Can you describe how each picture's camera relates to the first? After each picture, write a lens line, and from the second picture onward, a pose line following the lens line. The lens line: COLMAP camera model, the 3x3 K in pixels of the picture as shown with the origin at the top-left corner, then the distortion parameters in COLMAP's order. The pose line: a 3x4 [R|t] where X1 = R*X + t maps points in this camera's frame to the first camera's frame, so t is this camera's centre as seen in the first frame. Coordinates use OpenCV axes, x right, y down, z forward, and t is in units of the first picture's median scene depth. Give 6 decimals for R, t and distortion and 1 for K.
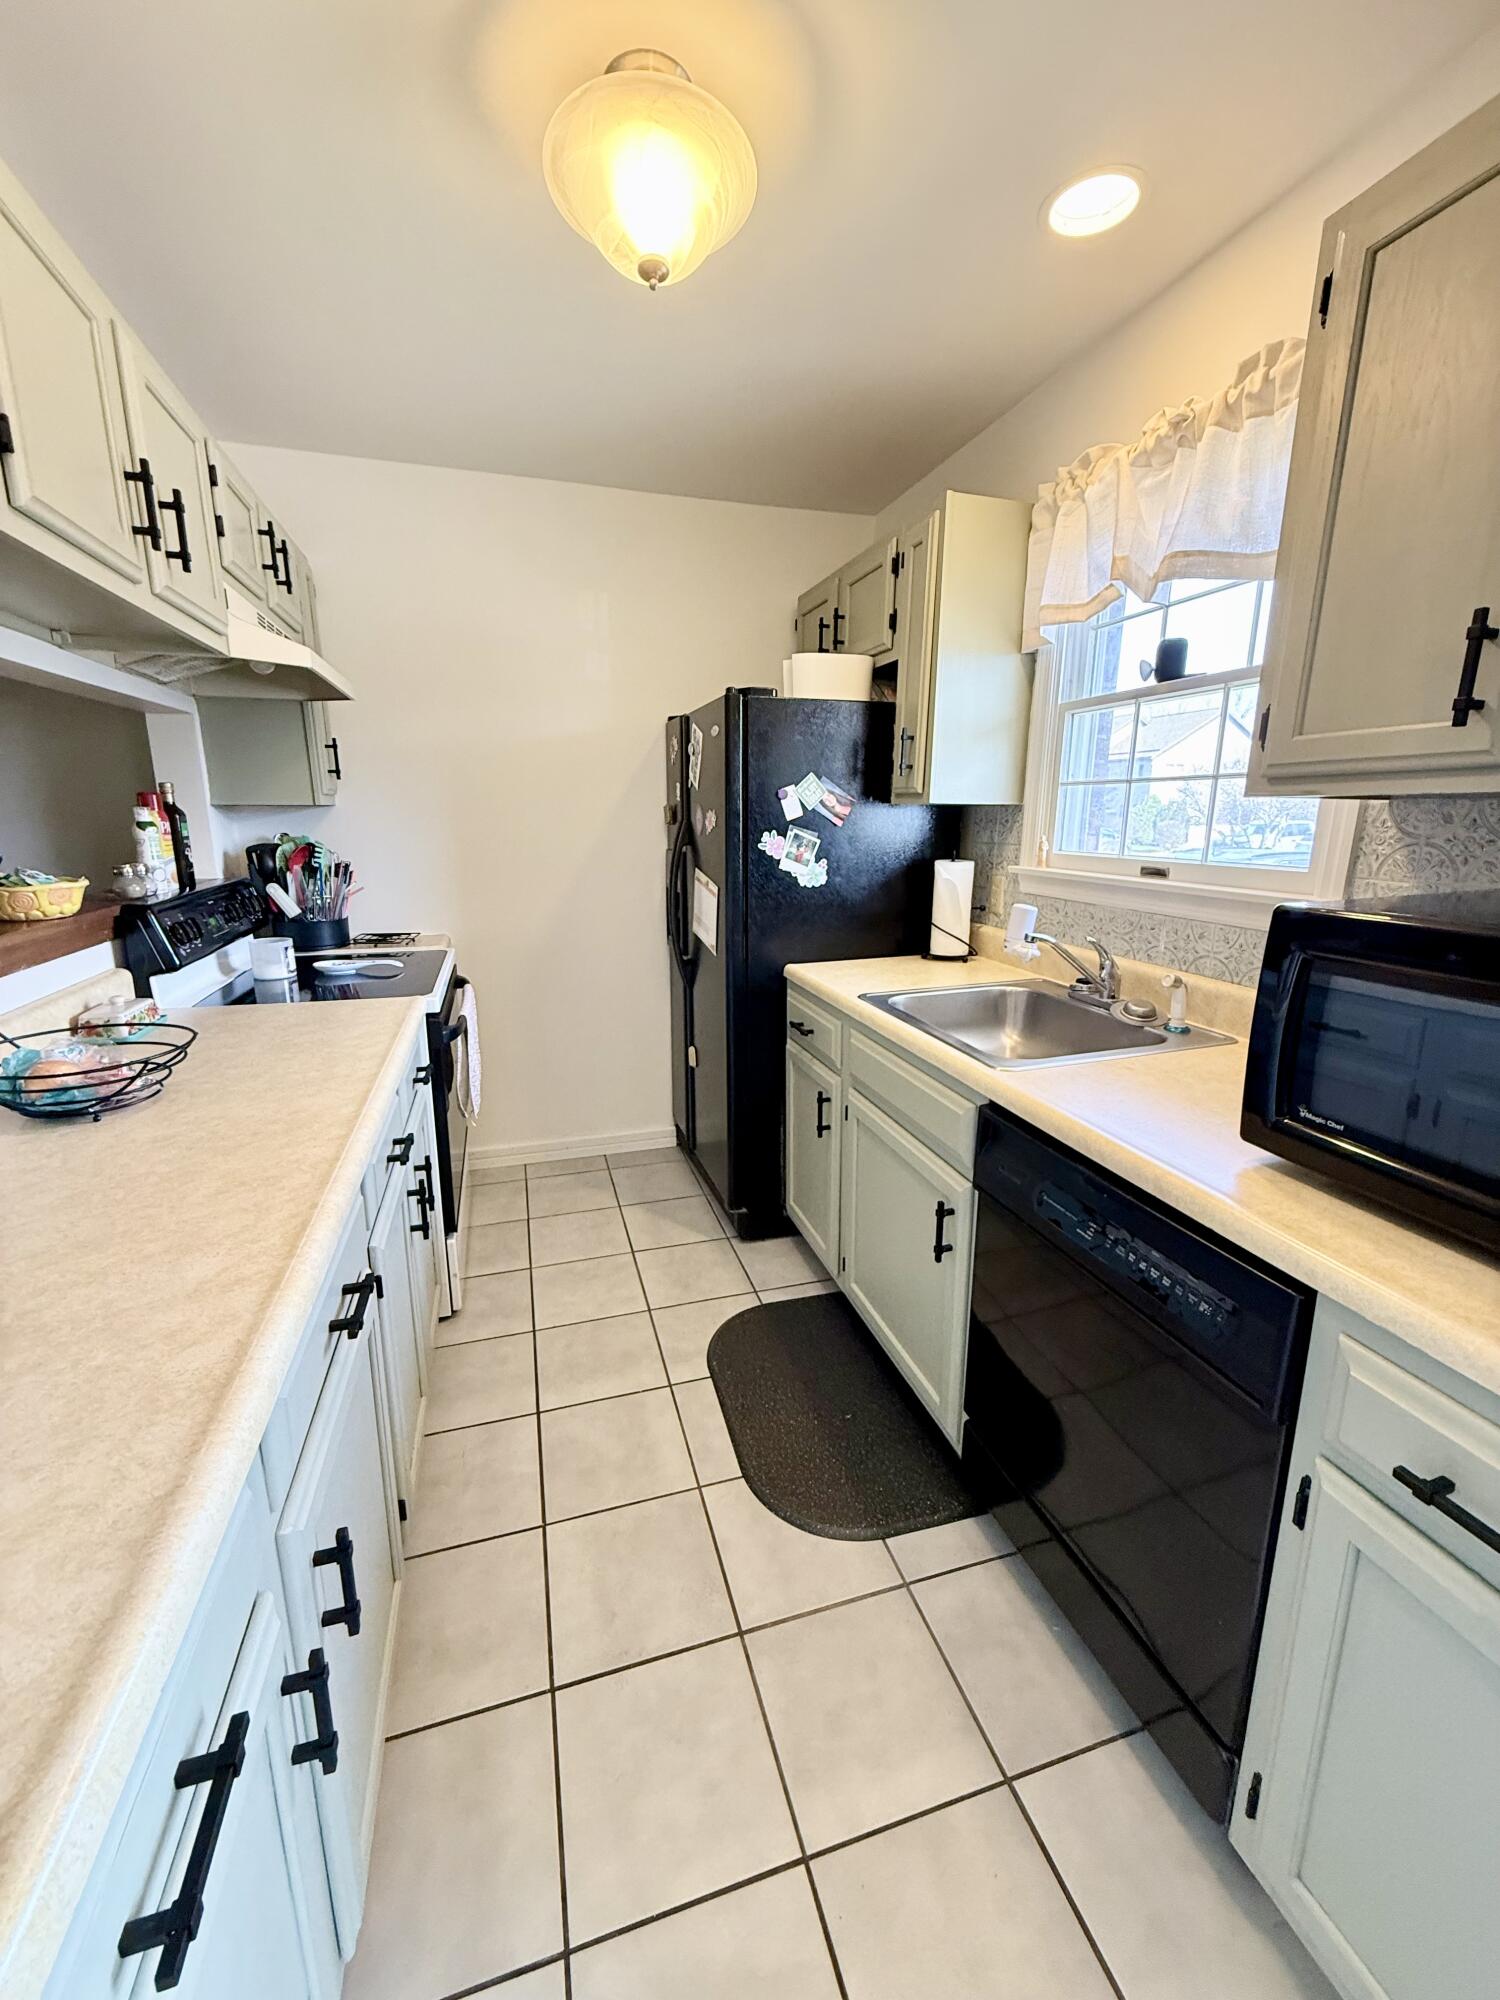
lens RADIAL K [[795.0, 0, 747.2], [0, 795.0, 985.6], [0, 0, 1]] dist [0.003118, -0.000486]
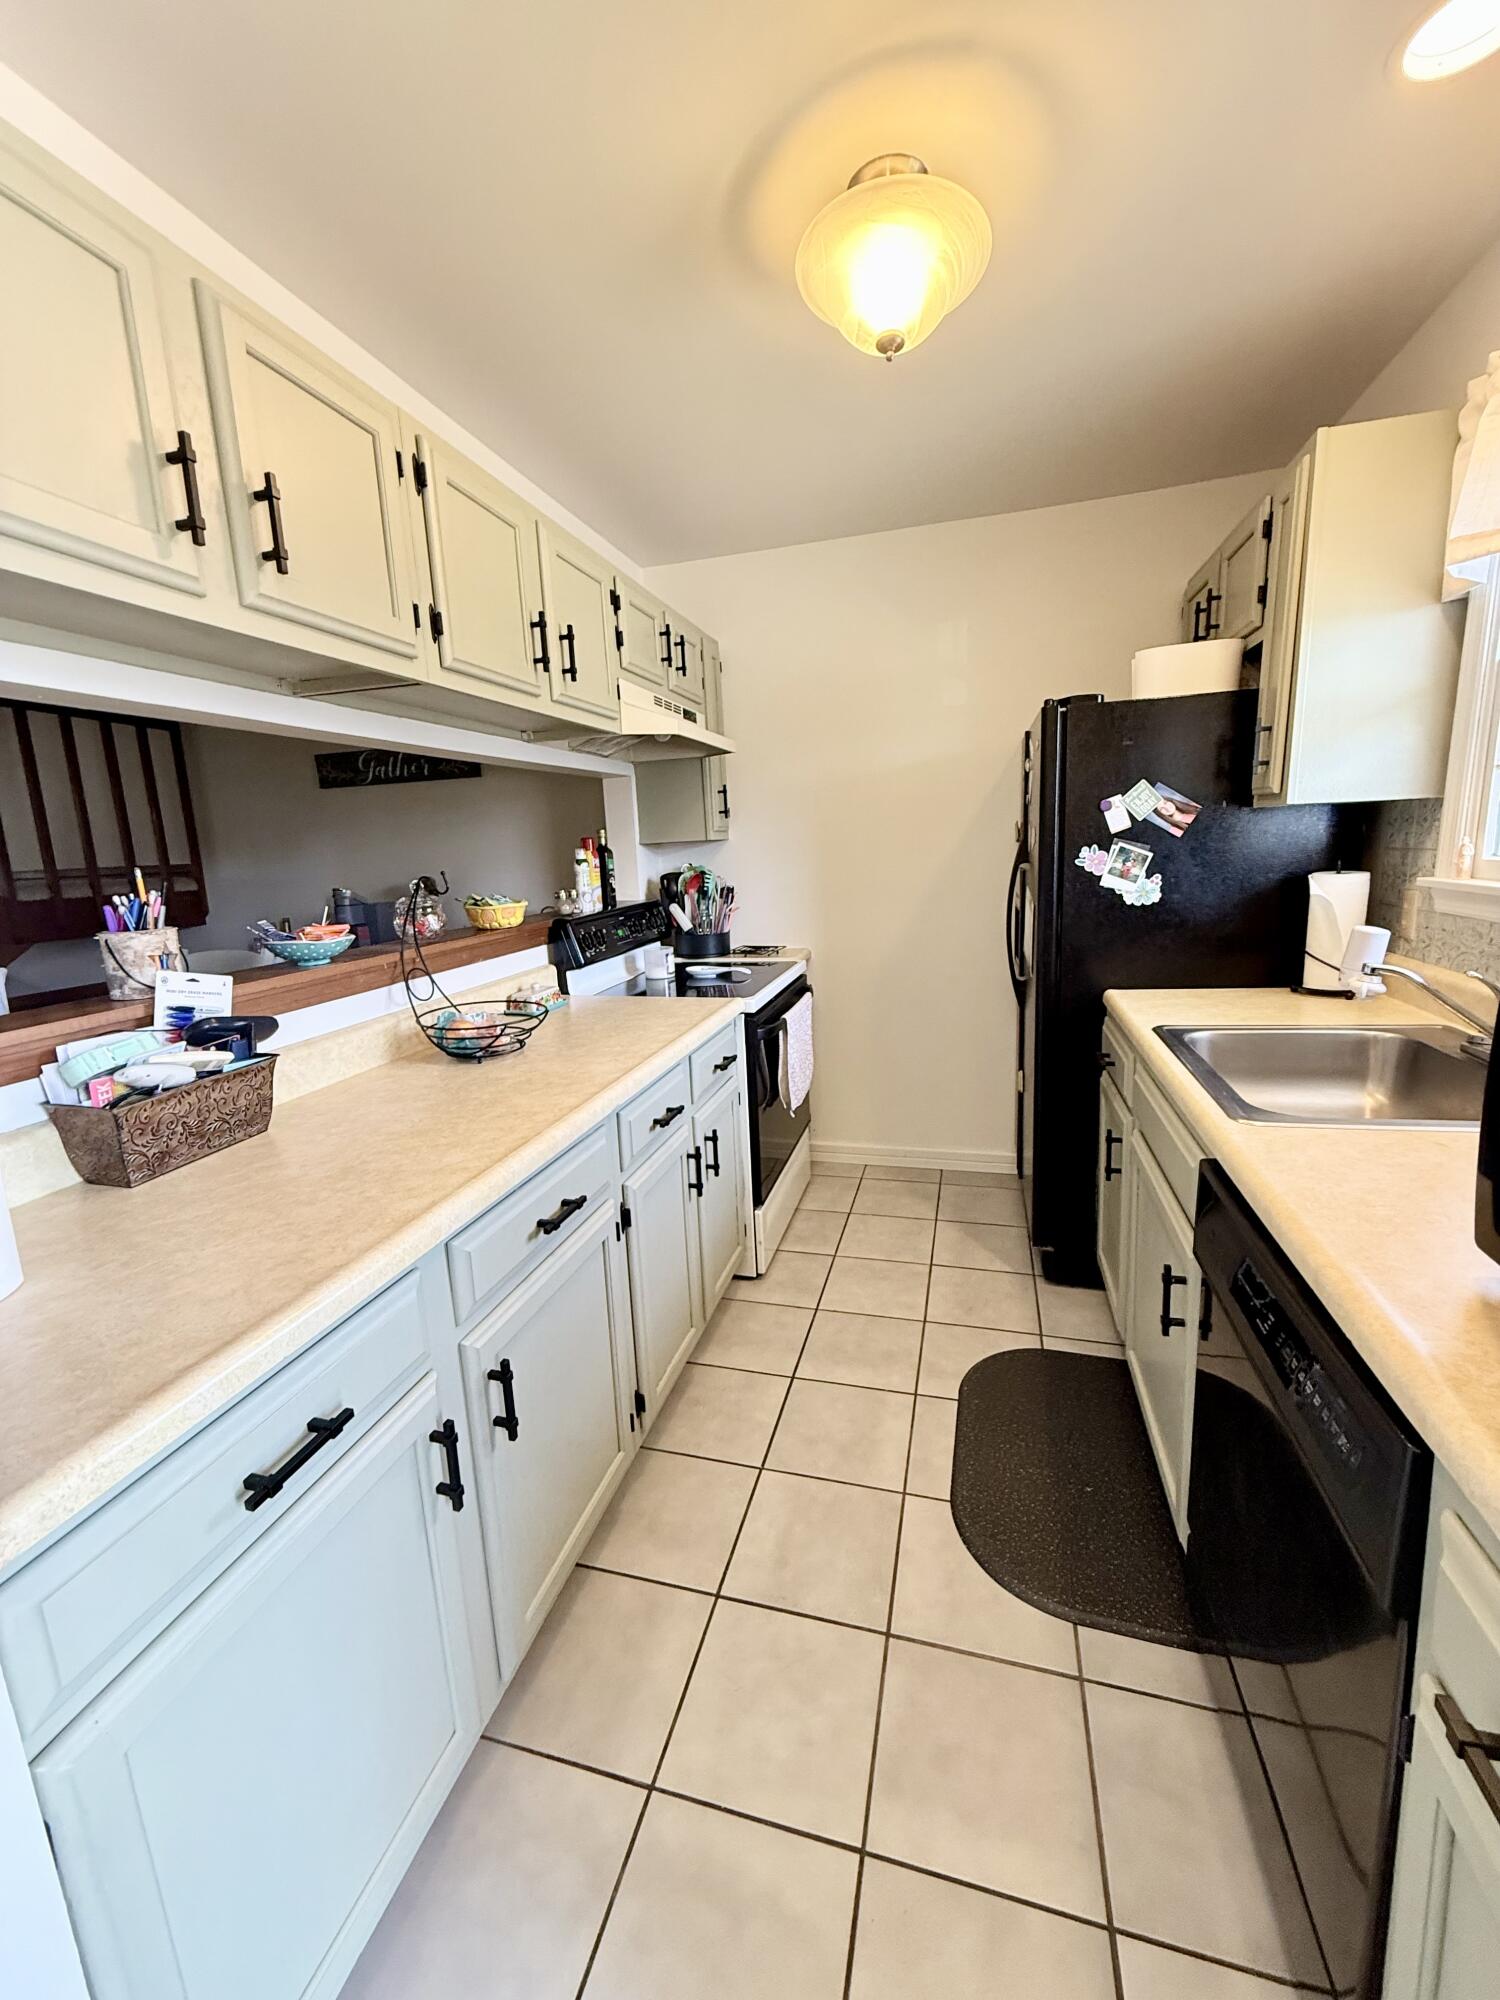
lens RADIAL K [[795.0, 0, 752.1], [0, 795.0, 984.8], [0, 0, 1]] dist [0.003118, -0.000486]
pose [[0.842268, 0.051501, -0.536594, 0.219050], [-0.065529, 0.997825, -0.007088, 0.000874], [0.535062, 0.041133, 0.843811, 0.007205]]
